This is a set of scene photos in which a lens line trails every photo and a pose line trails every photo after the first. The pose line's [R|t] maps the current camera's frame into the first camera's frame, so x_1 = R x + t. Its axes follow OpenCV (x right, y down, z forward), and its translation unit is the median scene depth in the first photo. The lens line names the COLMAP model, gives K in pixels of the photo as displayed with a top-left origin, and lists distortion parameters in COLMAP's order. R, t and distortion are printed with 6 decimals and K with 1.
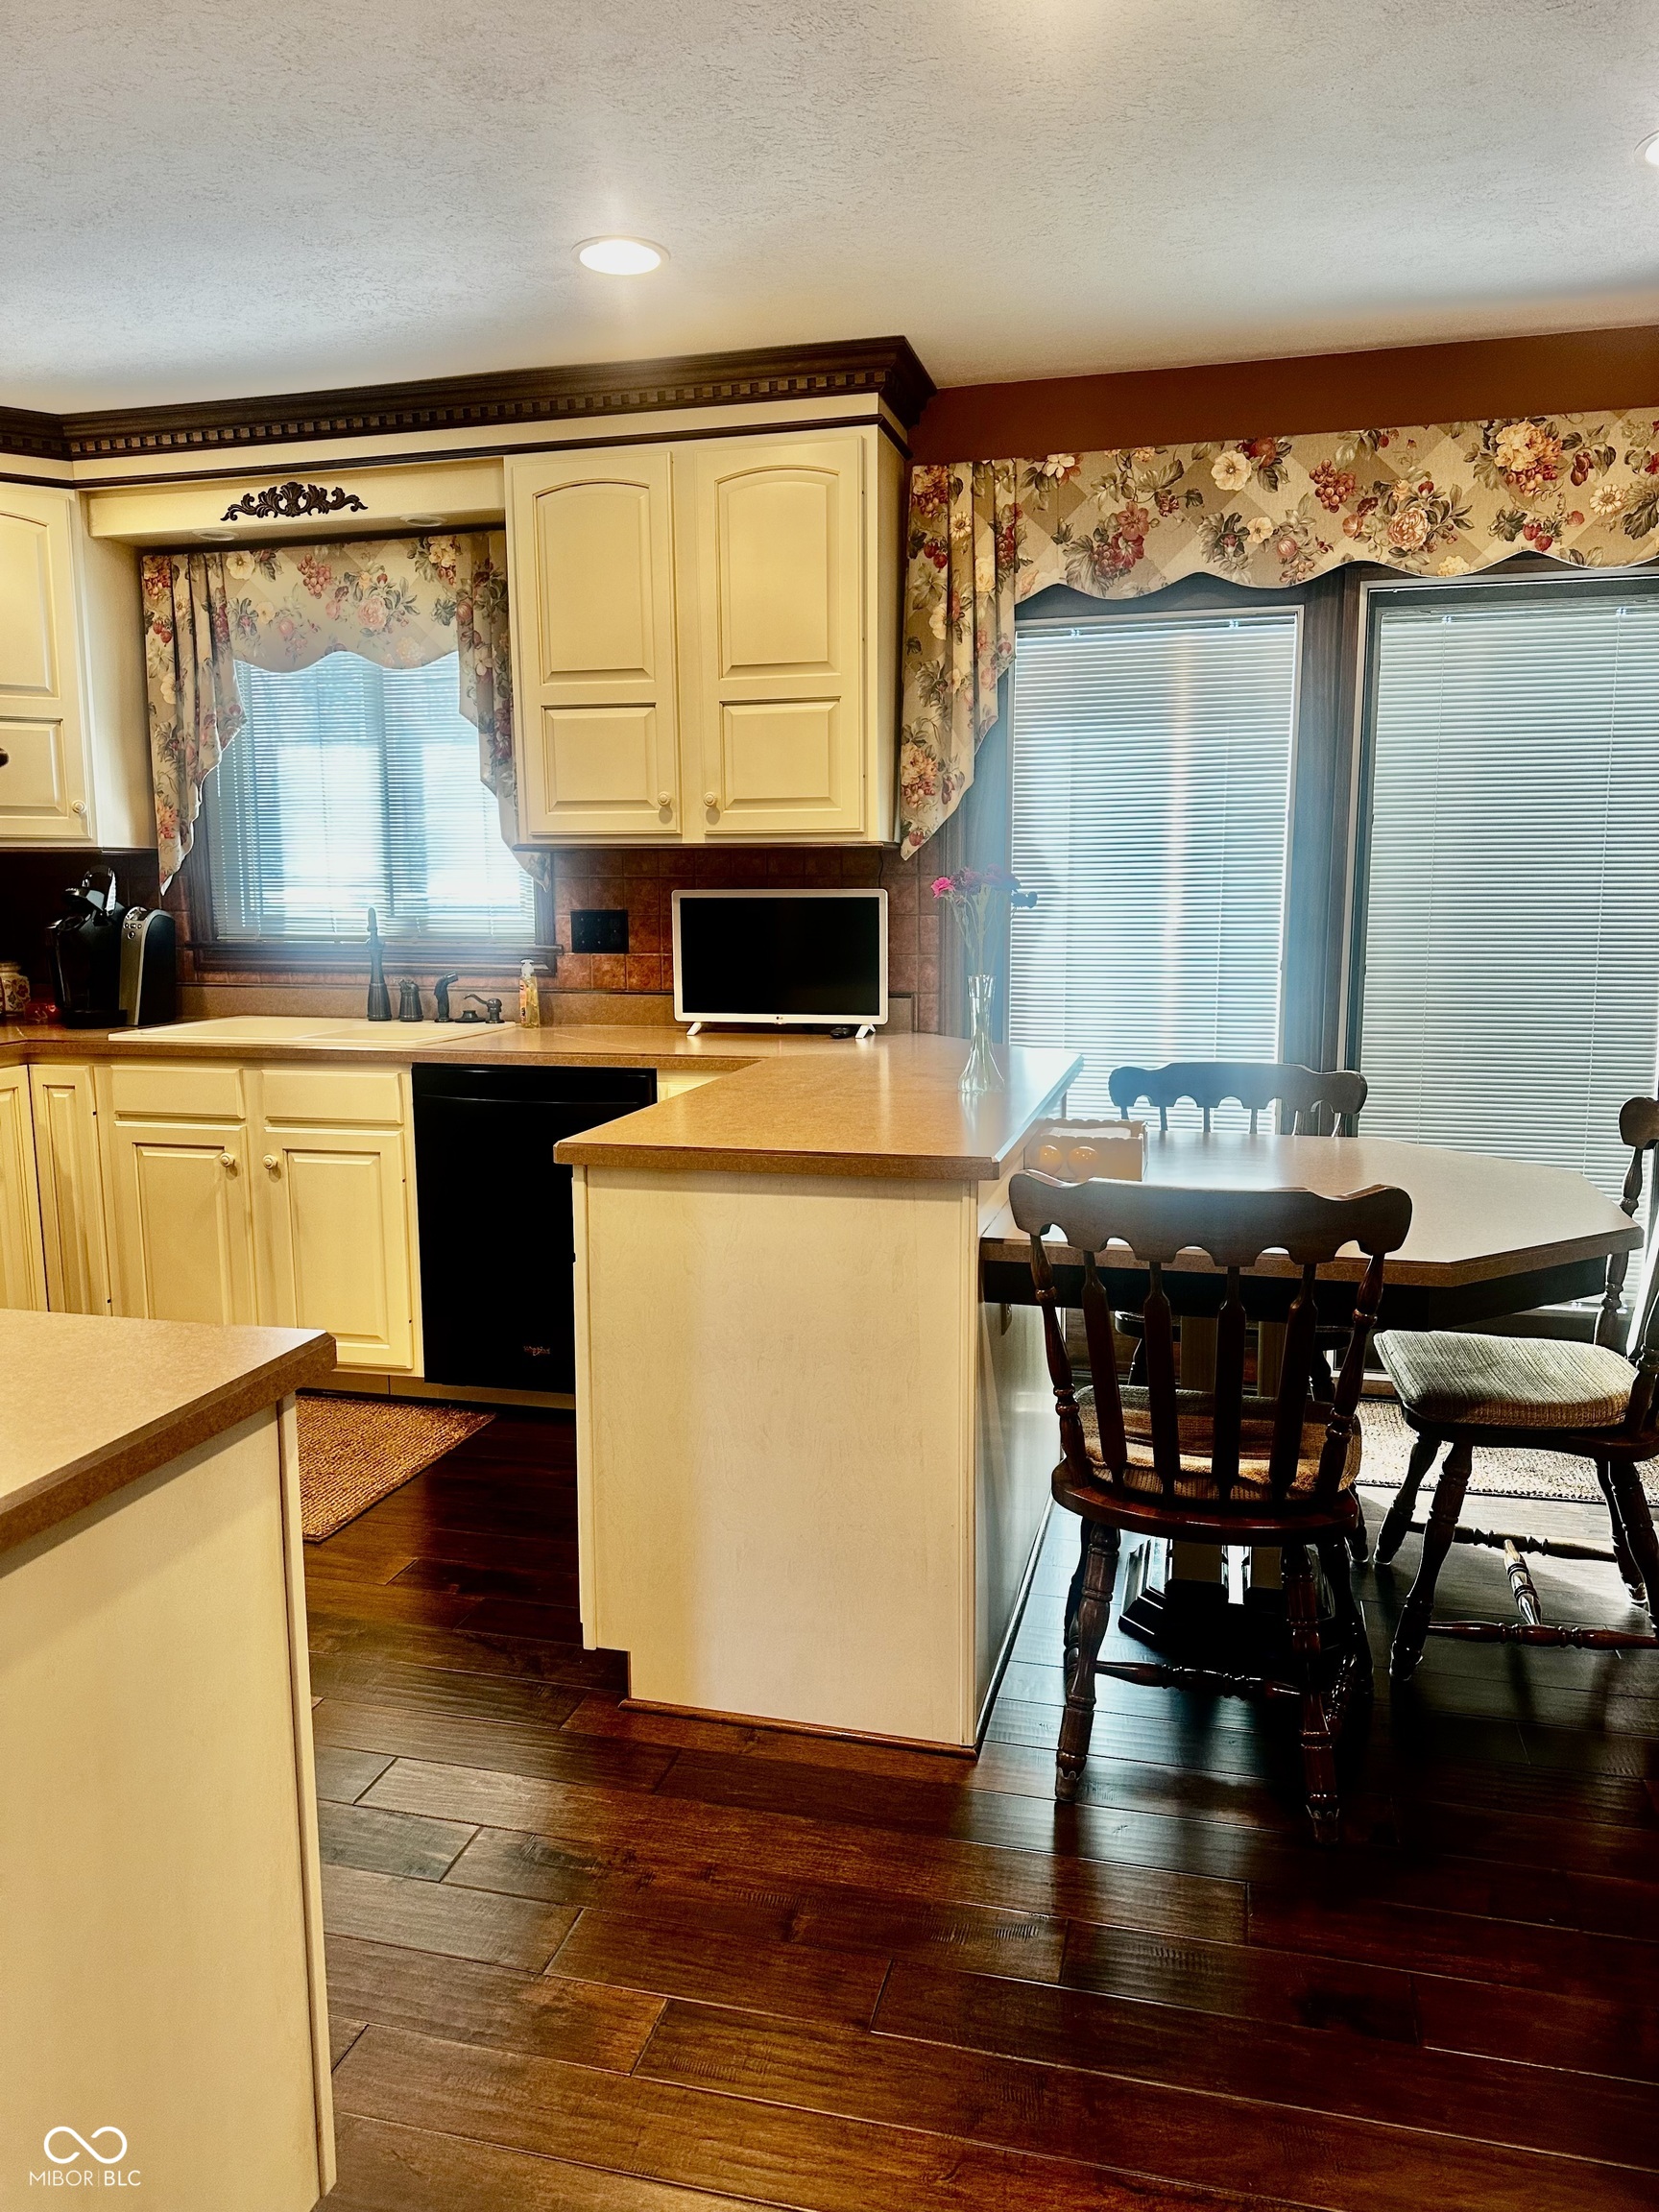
lens RADIAL K [[1543.5, 0, 838.9], [0, 1543.5, 1124.3], [0, 0, 1]] dist [0.070404, -0.108547]
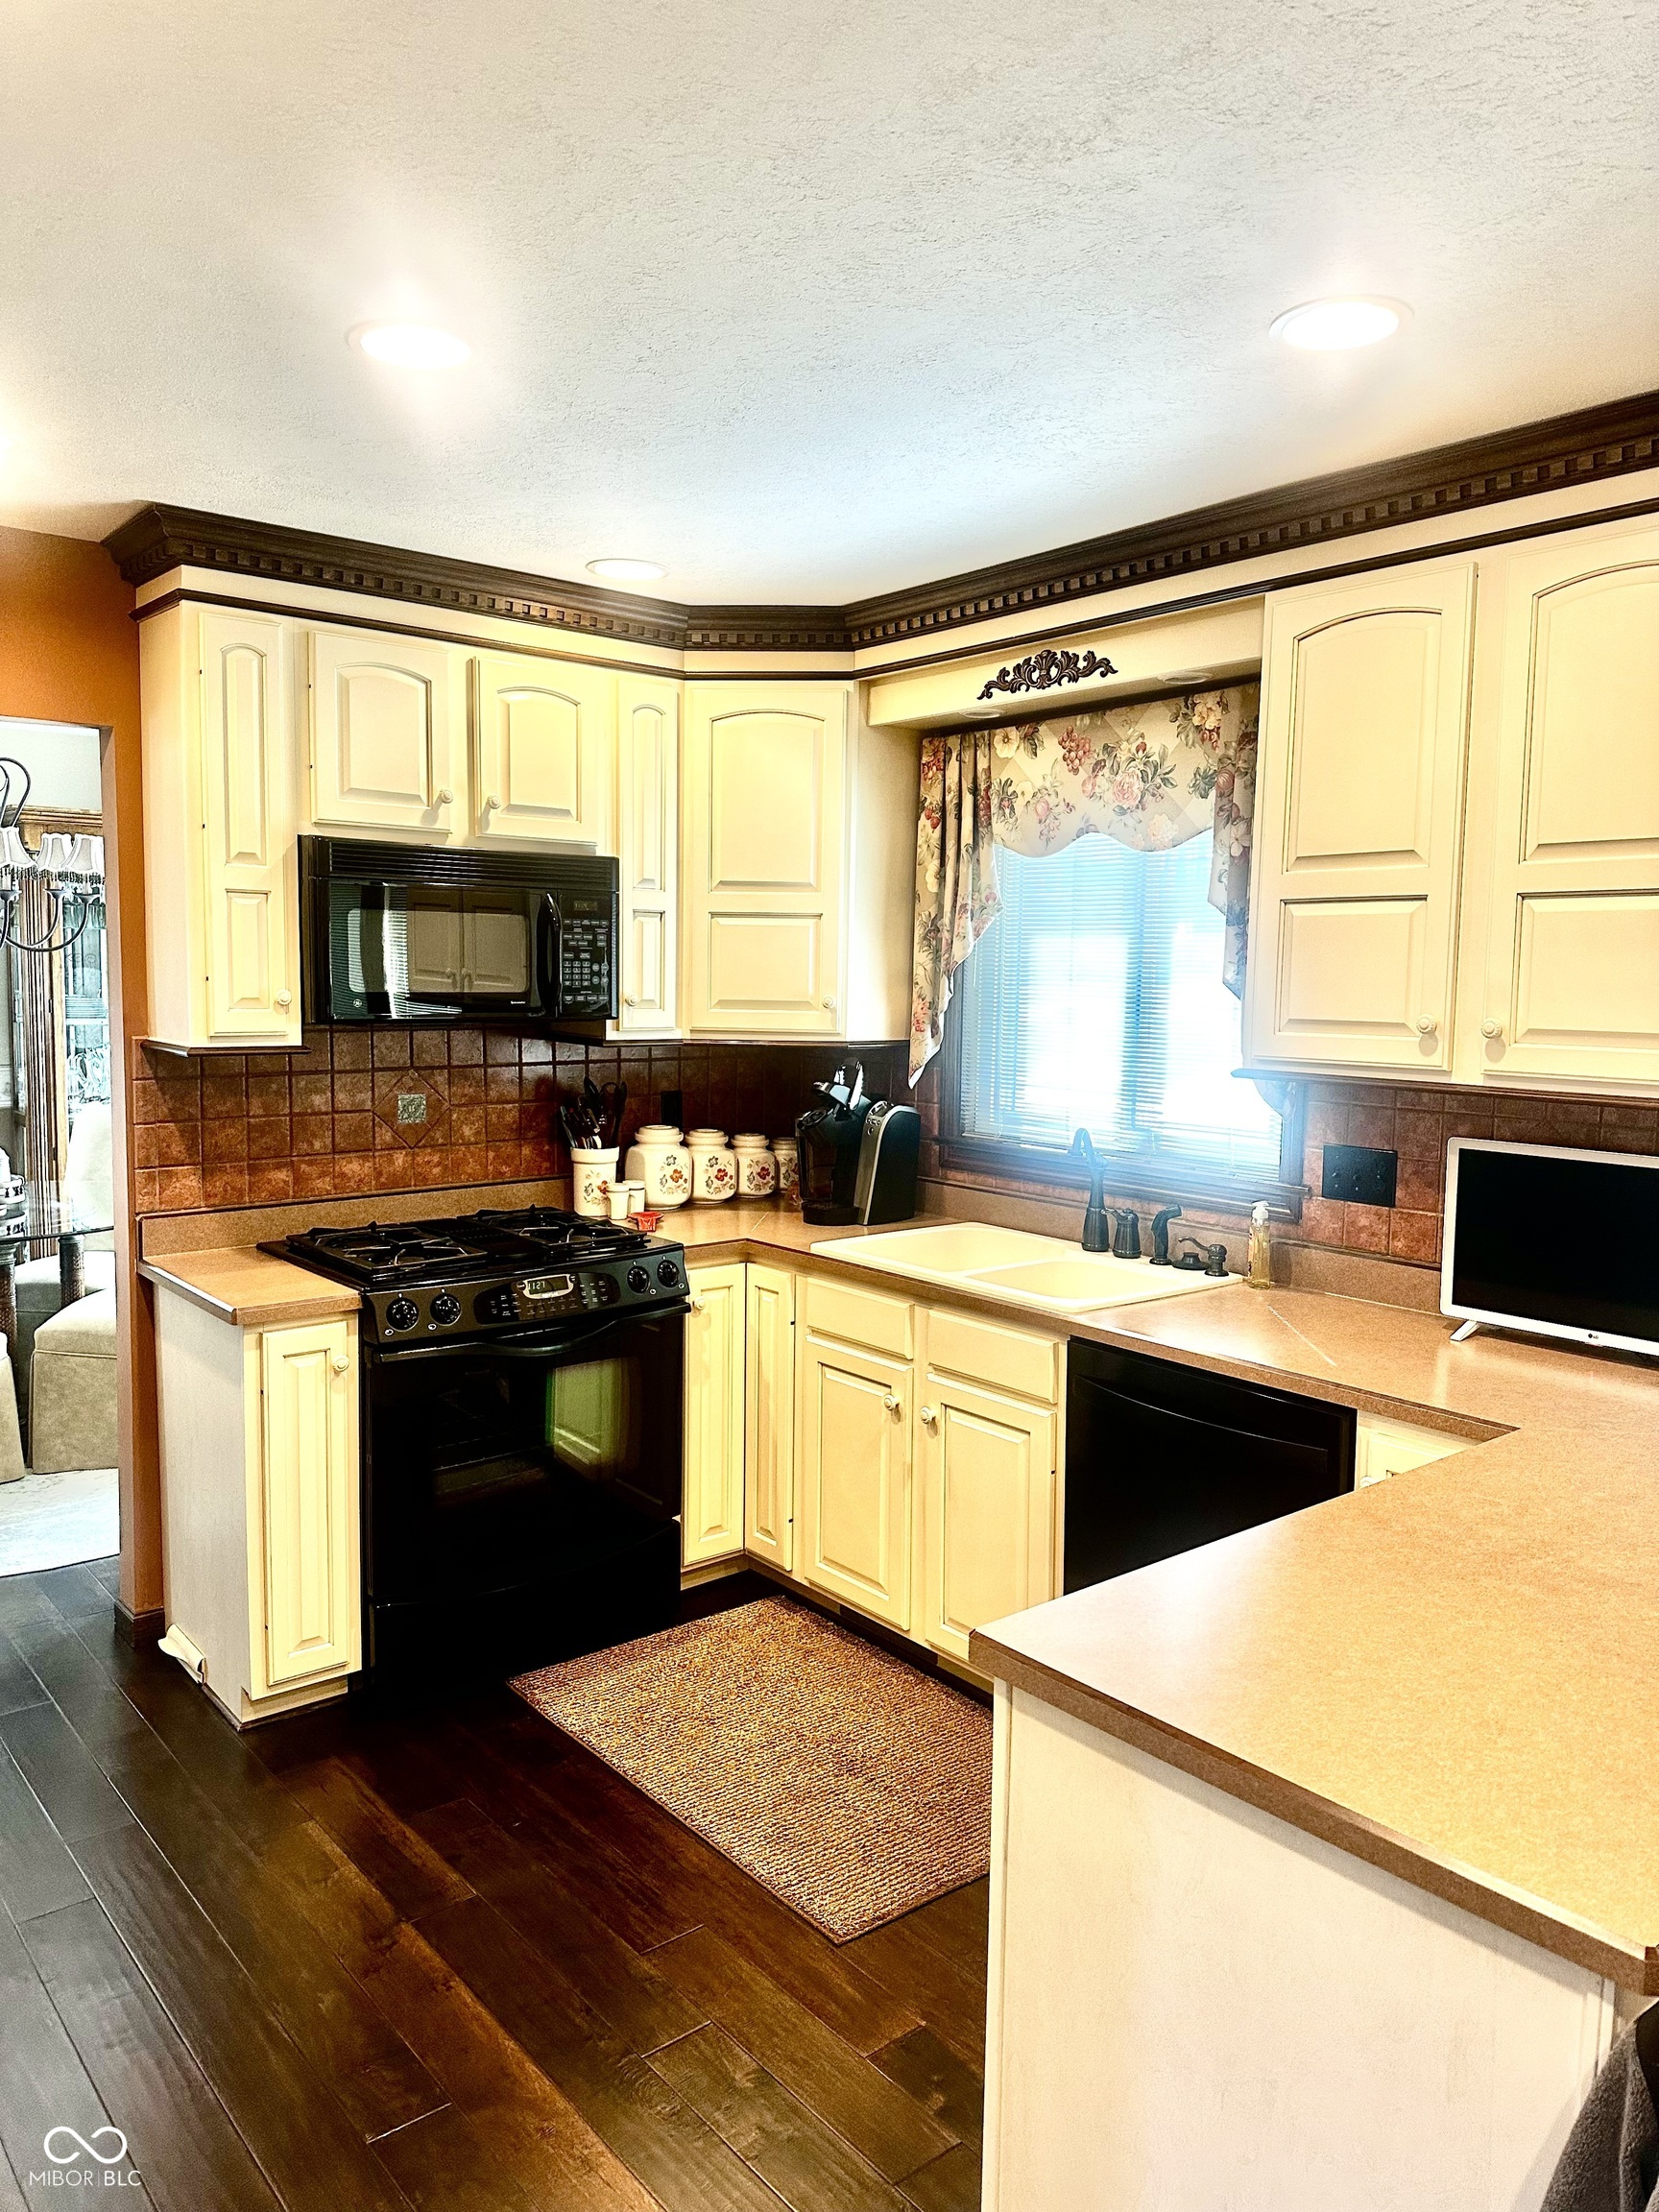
lens RADIAL K [[1543.5, 0, 831.3], [0, 1543.5, 1118.6], [0, 0, 1]] dist [0.070404, -0.108547]
pose [[0.807366, 0.073577, -0.585445, 0.093457], [-0.108457, 0.993795, -0.024671, -0.118142], [0.579997, 0.083414, 0.810337, 0.248420]]
